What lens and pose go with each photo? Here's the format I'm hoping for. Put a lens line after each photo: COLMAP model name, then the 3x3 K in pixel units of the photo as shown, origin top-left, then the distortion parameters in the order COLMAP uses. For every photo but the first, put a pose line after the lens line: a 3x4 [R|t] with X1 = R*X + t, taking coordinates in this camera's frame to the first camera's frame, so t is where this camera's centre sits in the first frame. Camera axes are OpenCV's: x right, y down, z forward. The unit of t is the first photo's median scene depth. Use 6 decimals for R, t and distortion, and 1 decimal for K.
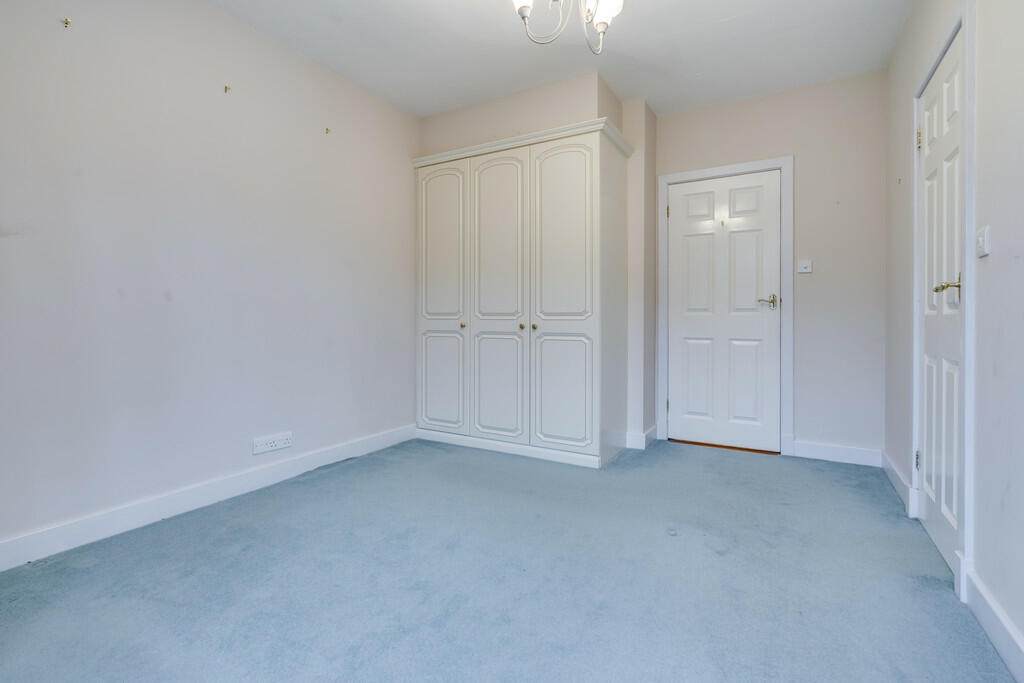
lens RADIAL K [[471.1, 0, 508.3], [0, 471.1, 321.8], [0, 0, 1]] dist [0.000506, 0.000477]
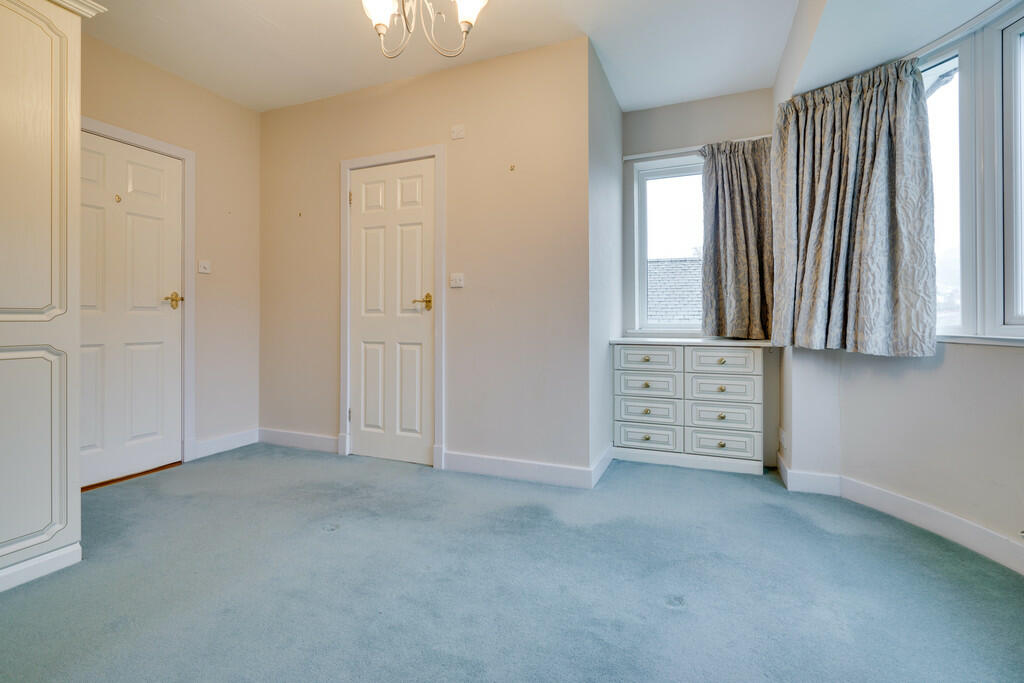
lens RADIAL K [[480.5, 0, 513.3], [0, 480.5, 317.6], [0, 0, 1]] dist [0.000586, 0.000044]
pose [[-0.141839, 0.000553, 0.989890, -0.511588], [0.004554, 0.999990, 0.000093, -0.005596], [-0.989879, 0.004521, -0.141840, 0.519160]]
